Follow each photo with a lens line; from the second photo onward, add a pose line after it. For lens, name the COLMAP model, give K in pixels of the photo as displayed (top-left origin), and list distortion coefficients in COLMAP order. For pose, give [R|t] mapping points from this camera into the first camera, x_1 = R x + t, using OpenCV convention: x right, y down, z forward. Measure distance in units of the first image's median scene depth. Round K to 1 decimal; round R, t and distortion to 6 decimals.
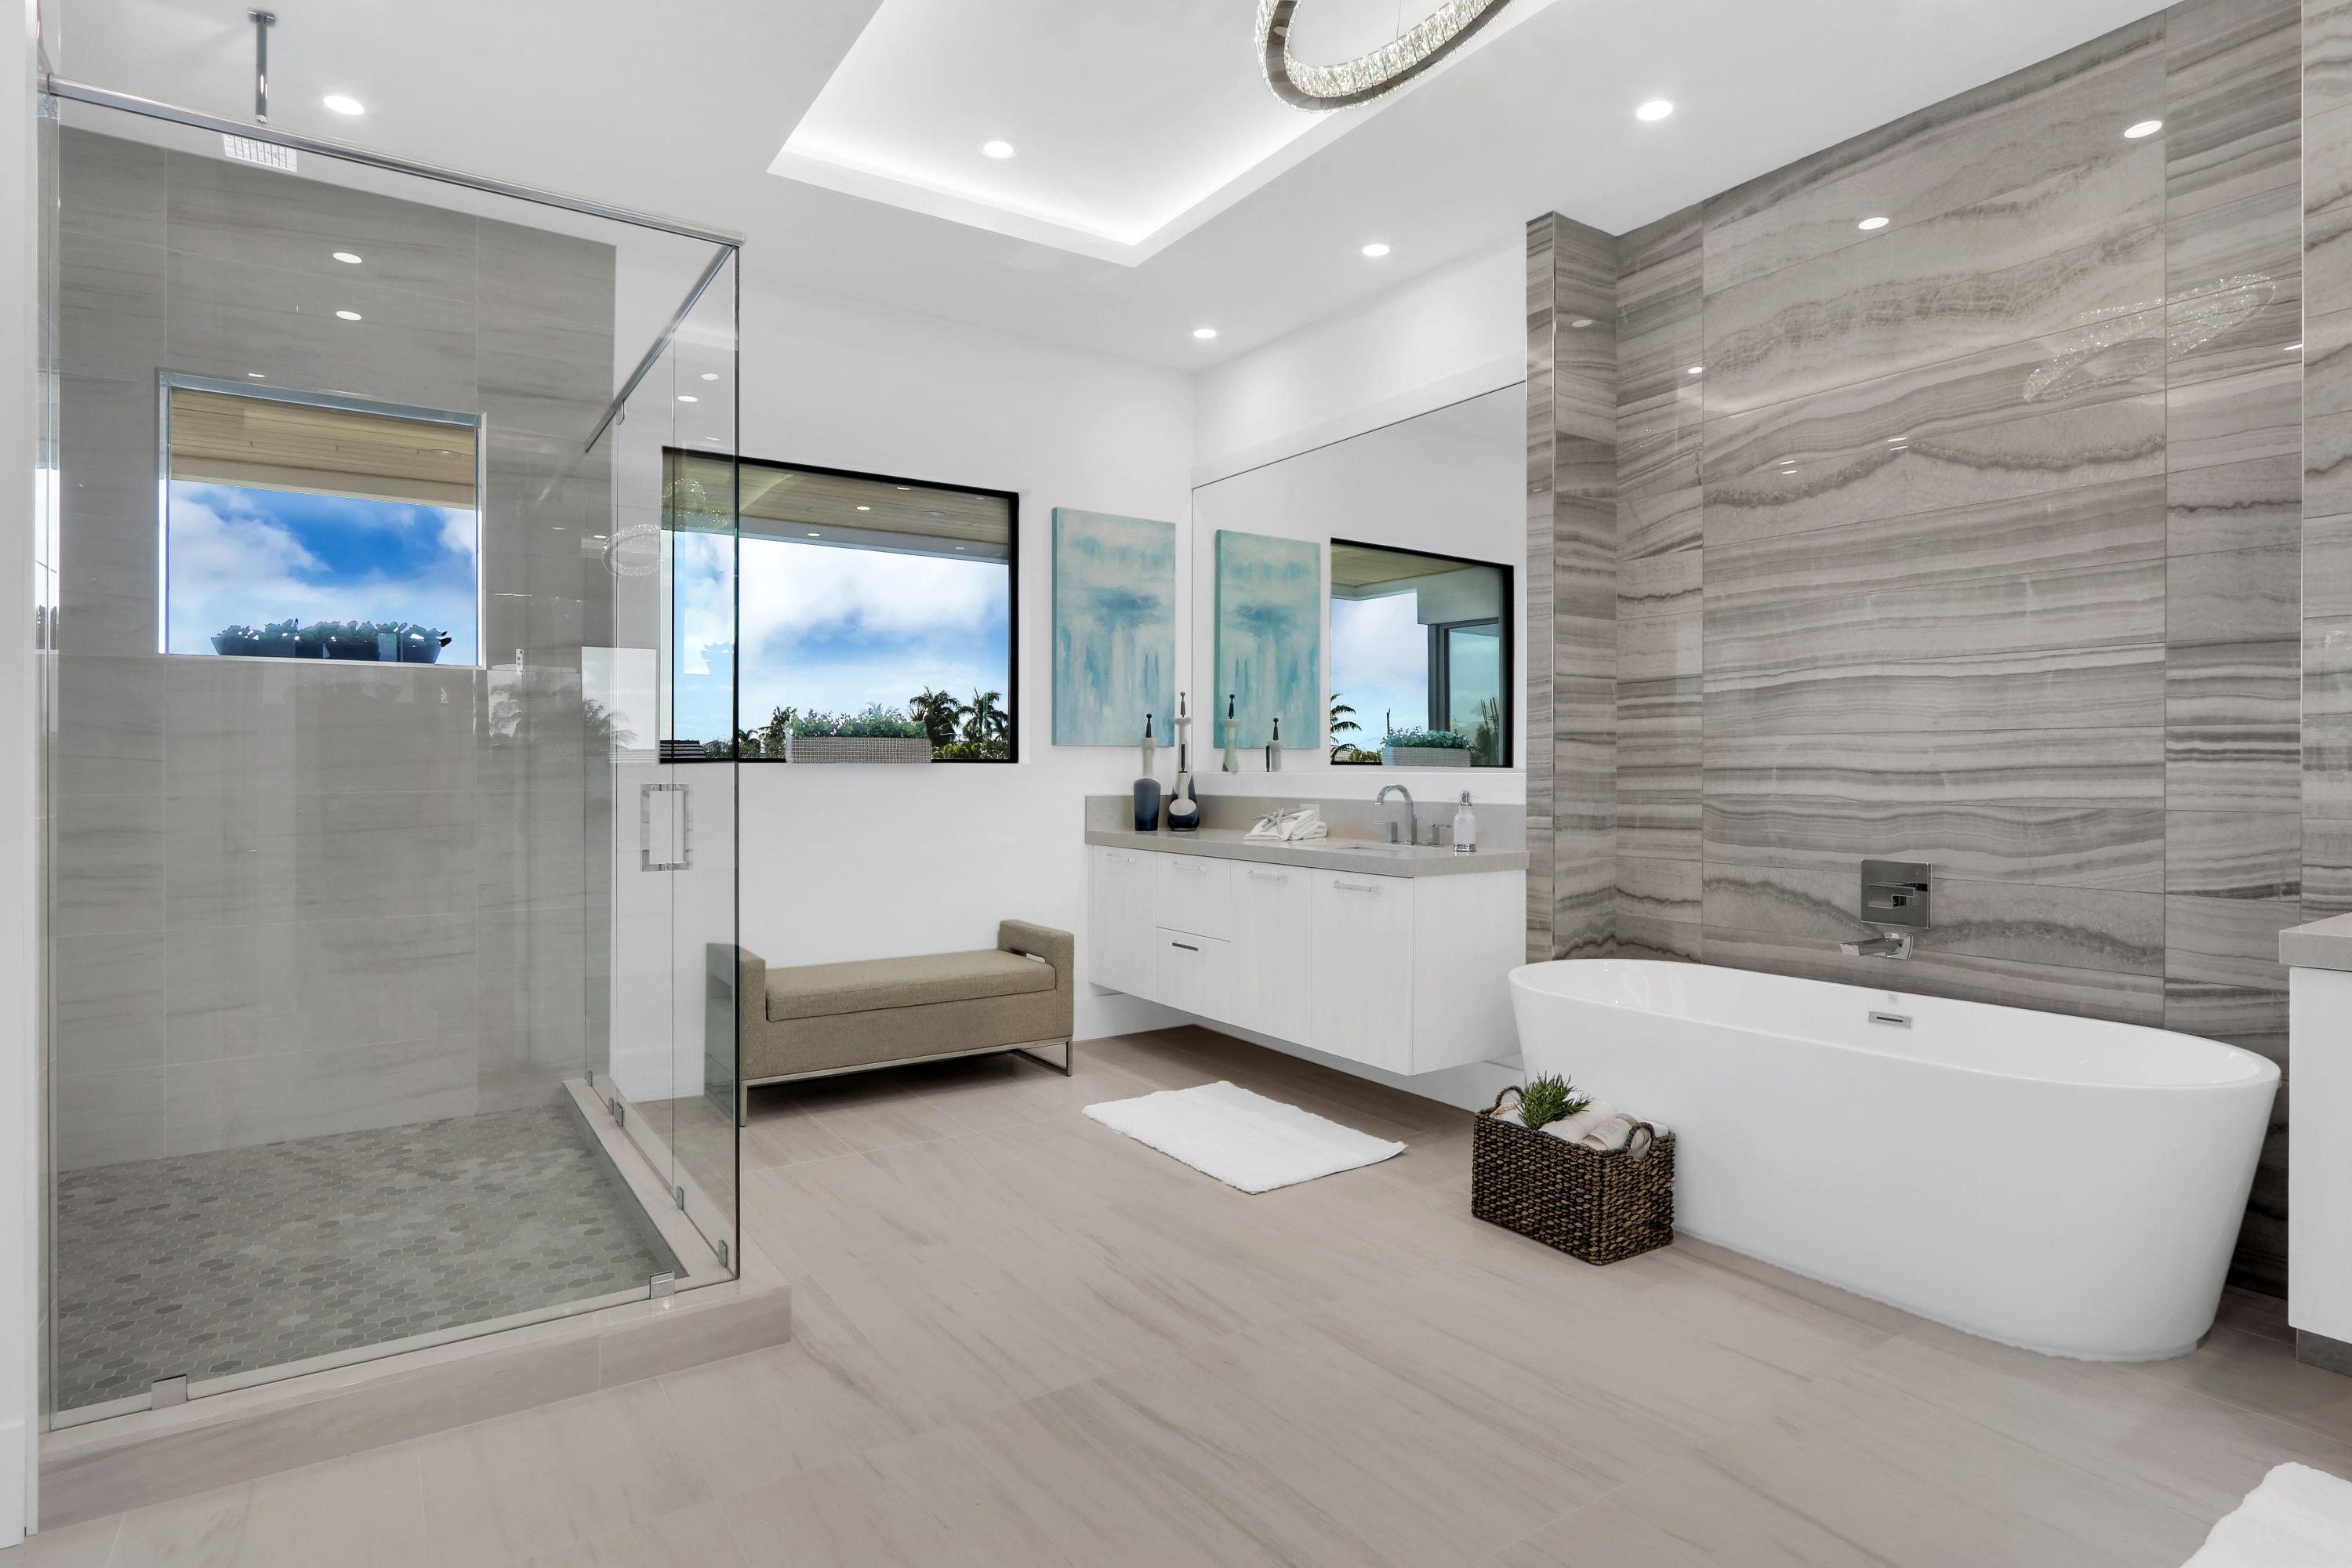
lens RADIAL K [[1218.6, 0, 1175.0], [0, 1218.6, 776.8], [0, 0, 1]] dist [-0.000588, -0.000133]
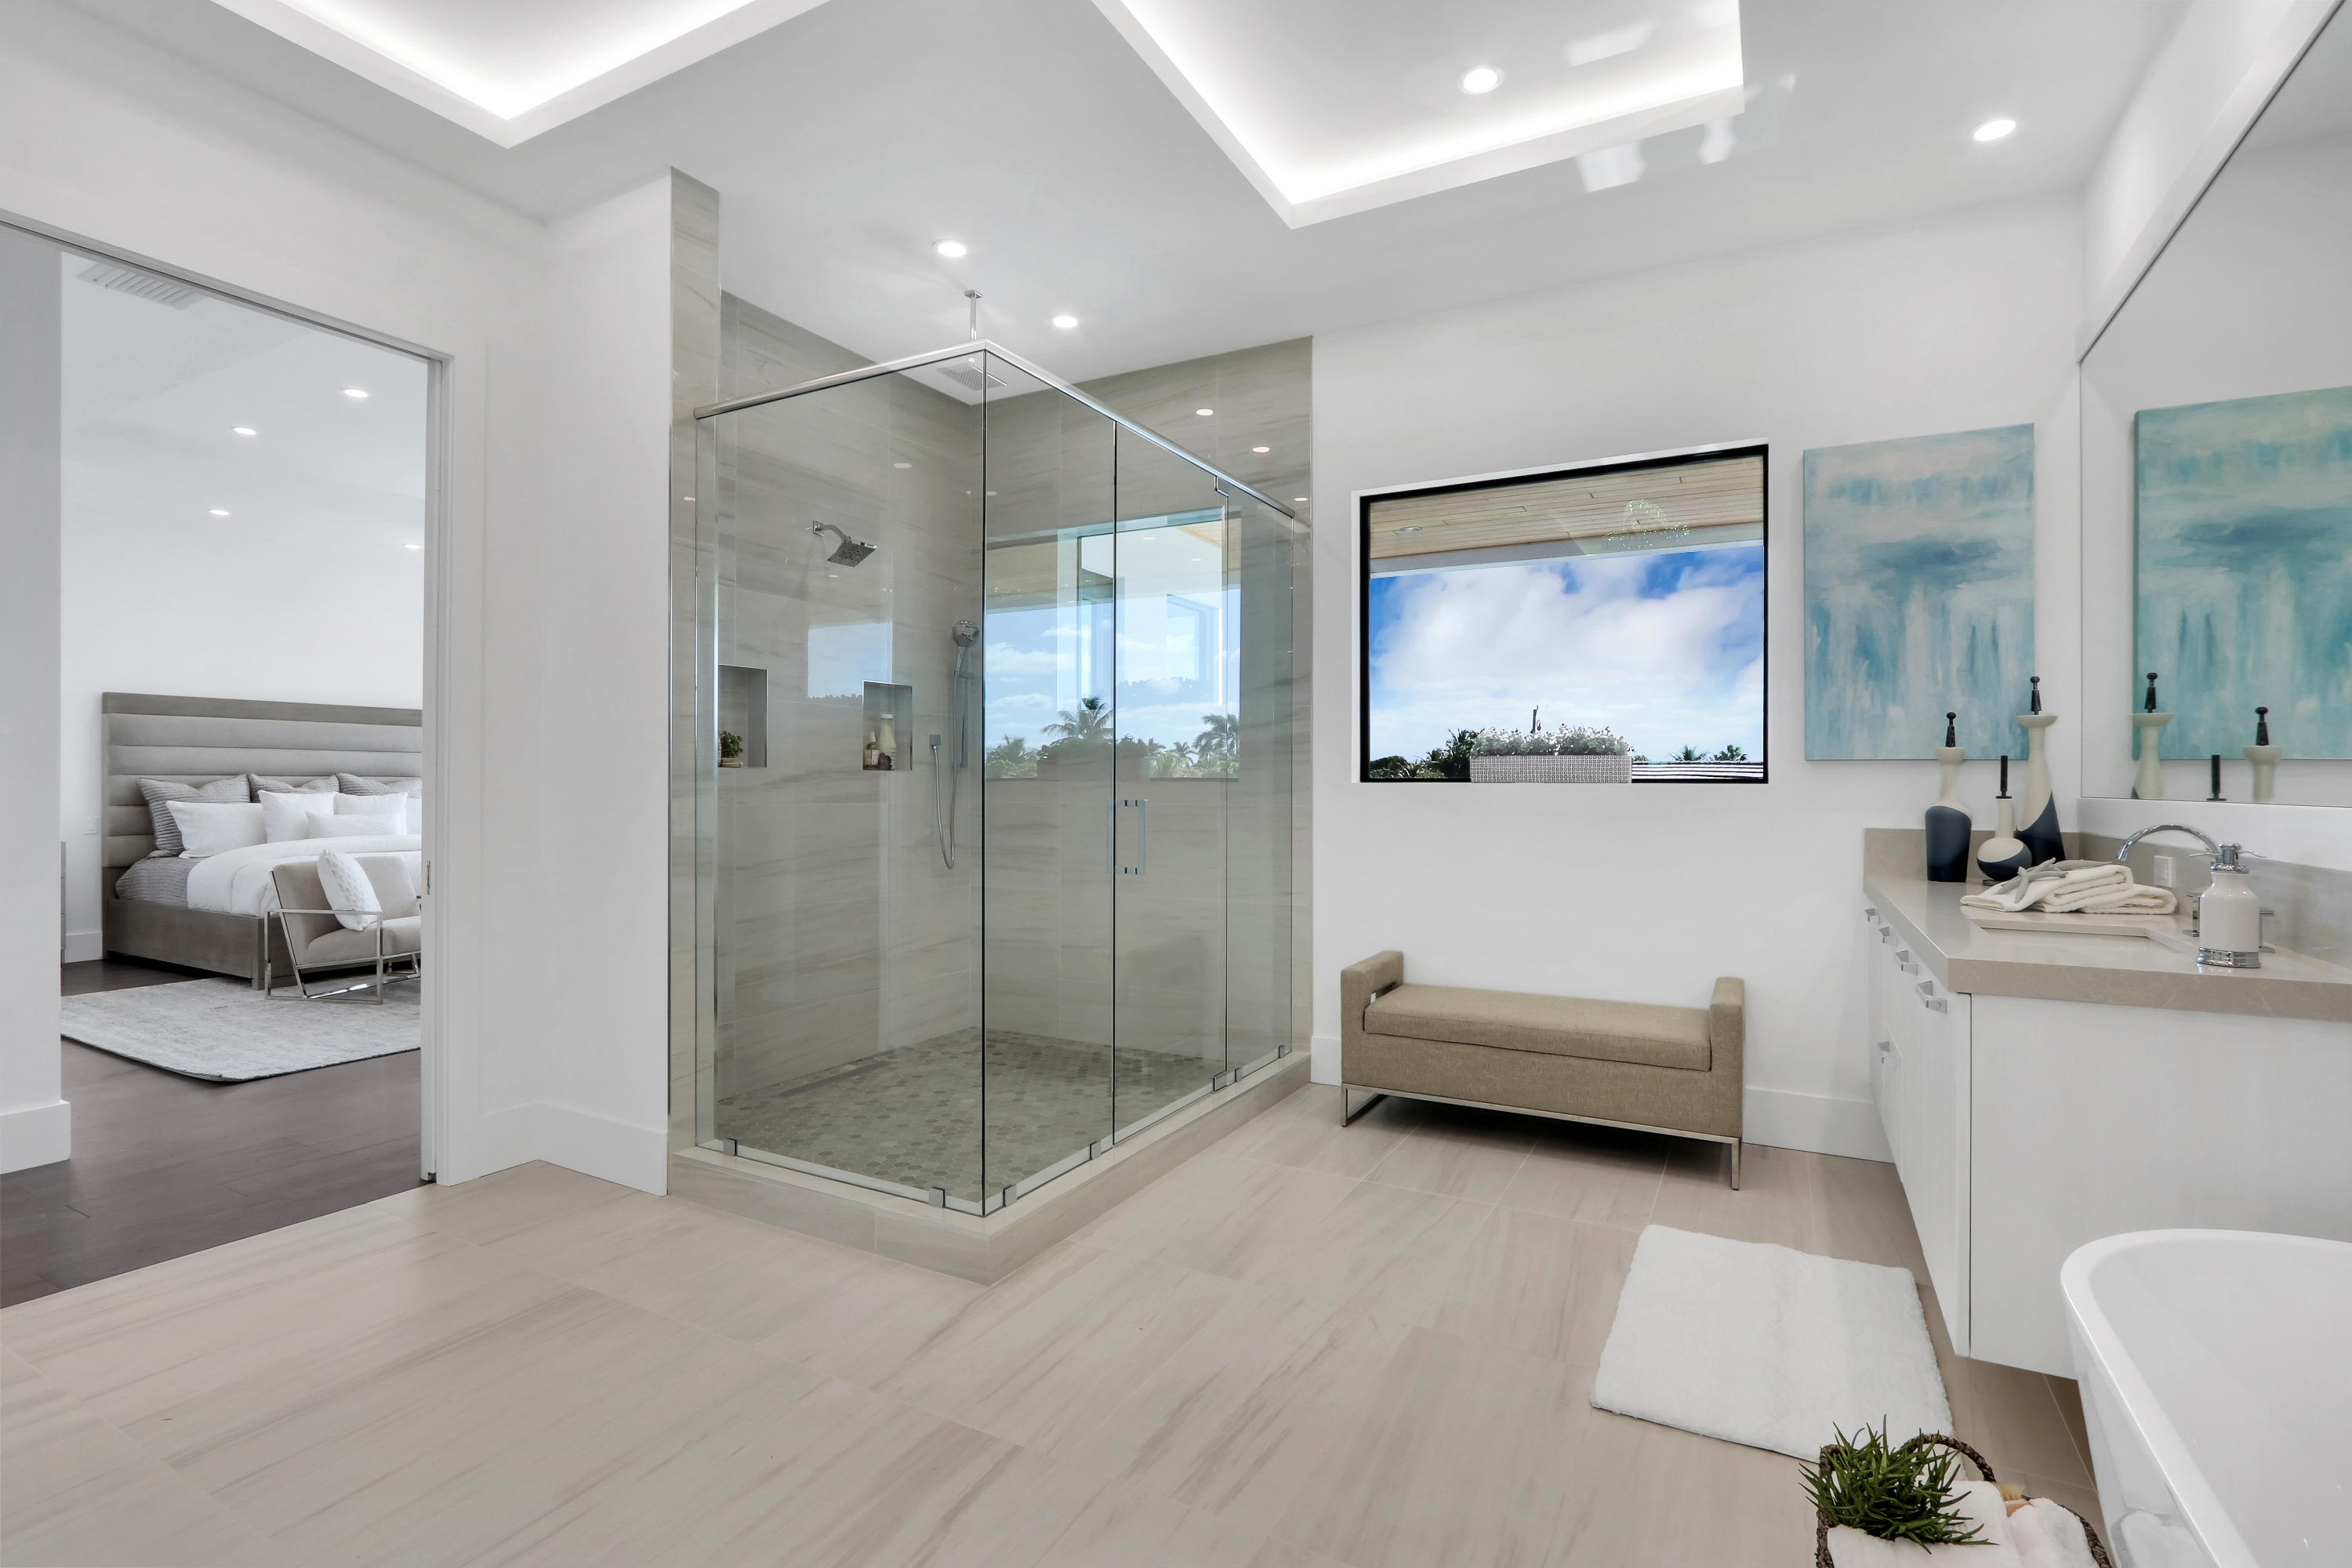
lens RADIAL K [[1119.3, 0, 1176.0], [0, 1119.3, 784.0], [0, 0, 1]] dist [-0.002094, 0.000334]
pose [[0.465507, 0.001810, -0.885043, 0.485629], [-0.012789, 0.999907, -0.004682, -0.004283], [0.884952, 0.013498, 0.465487, 0.460564]]
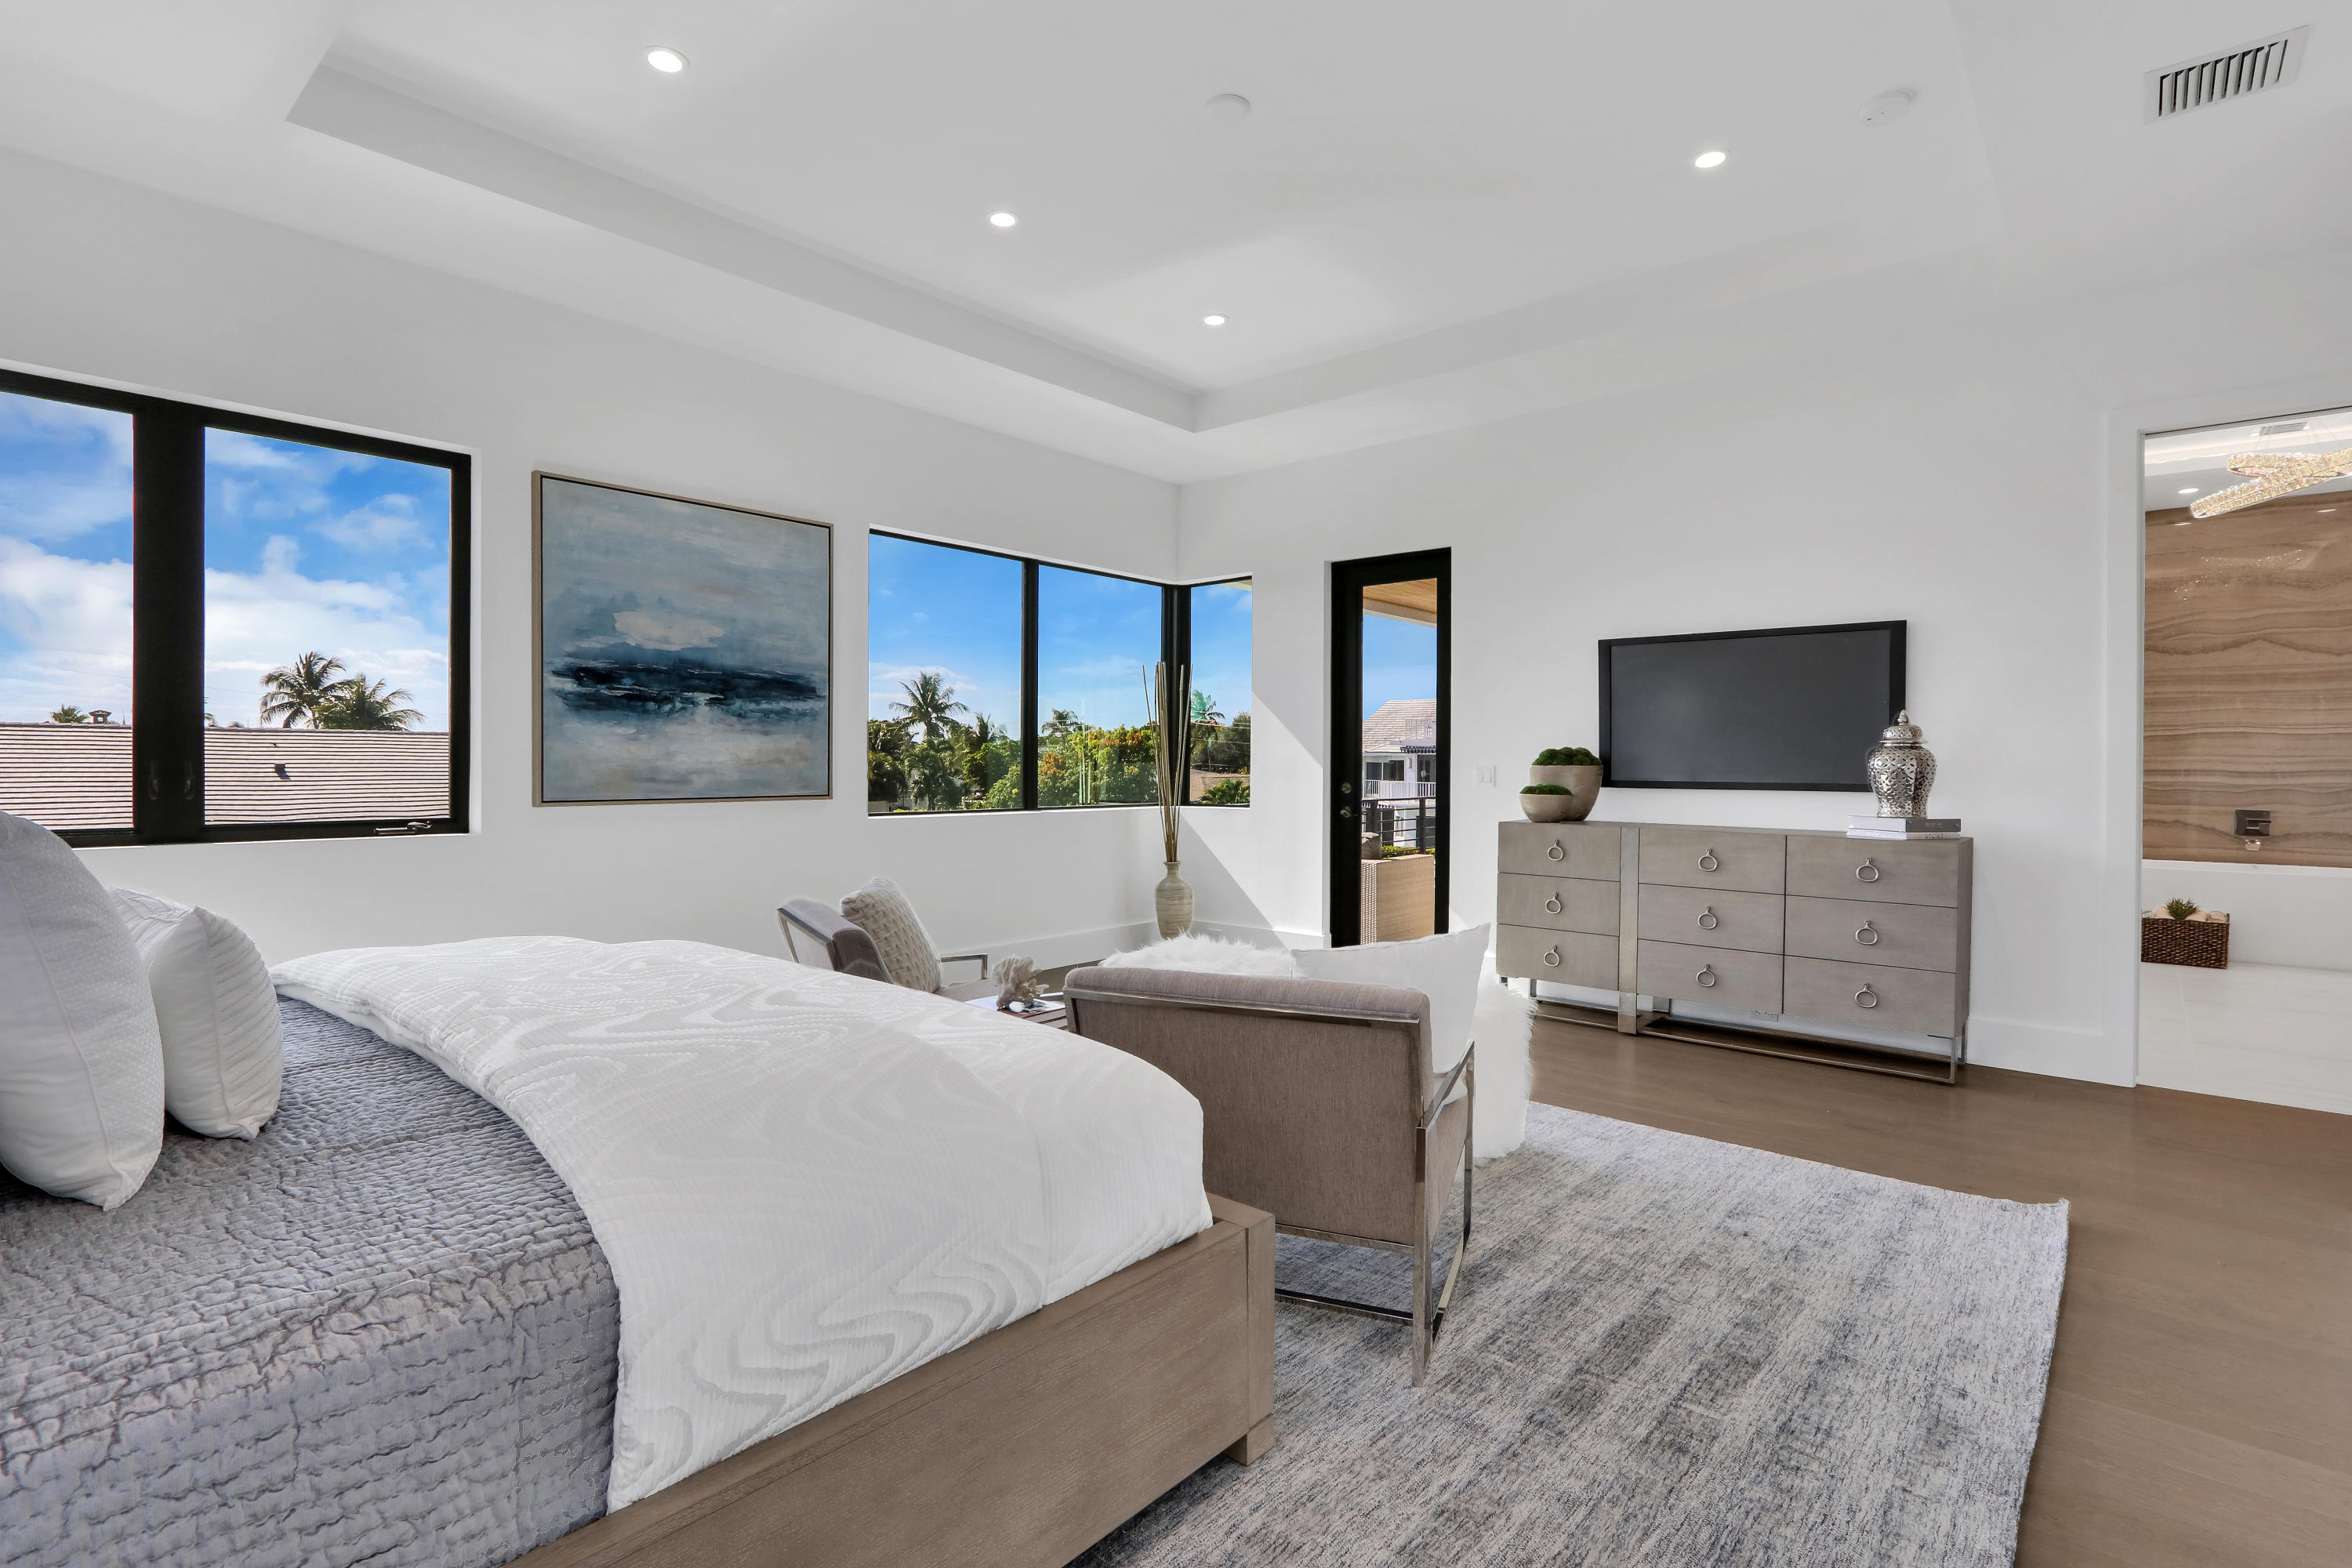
lens RADIAL K [[1130.2, 0, 1179.3], [0, 1130.2, 778.7], [0, 0, 1]] dist [-0.000732, -0.000231]
pose [[0.961806, 0.003399, 0.273710, -1.879574], [-0.004878, 0.999977, 0.004724, 0.007484], [-0.273688, -0.005878, 0.961801, -0.511924]]
